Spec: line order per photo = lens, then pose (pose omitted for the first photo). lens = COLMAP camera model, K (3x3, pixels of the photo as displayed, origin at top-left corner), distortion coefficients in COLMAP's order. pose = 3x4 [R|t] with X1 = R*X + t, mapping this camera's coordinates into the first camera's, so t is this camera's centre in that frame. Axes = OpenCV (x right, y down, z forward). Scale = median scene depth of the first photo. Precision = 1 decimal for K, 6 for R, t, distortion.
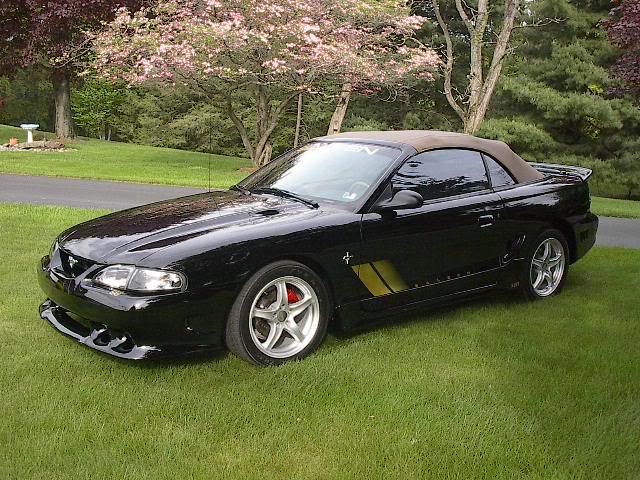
lens RADIAL K [[696.9, 0, 320.0], [0, 696.9, 240.0], [0, 0, 1]] dist [-0.122374, 0.025983]
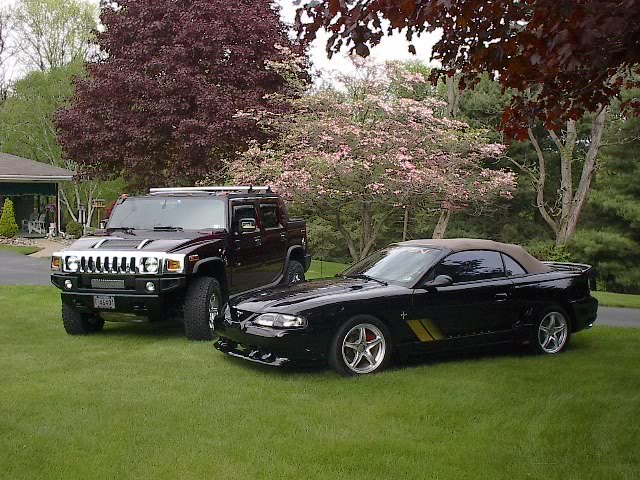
lens RADIAL K [[696.9, 0, 320.0], [0, 696.9, 240.0], [0, 0, 1]] dist [-0.122374, 0.025983]
pose [[0.987440, 0.000220, -0.157996, 0.063030], [-0.025291, 0.987324, -0.156690, 0.068288], [0.155959, 0.158718, 0.974928, -0.394745]]
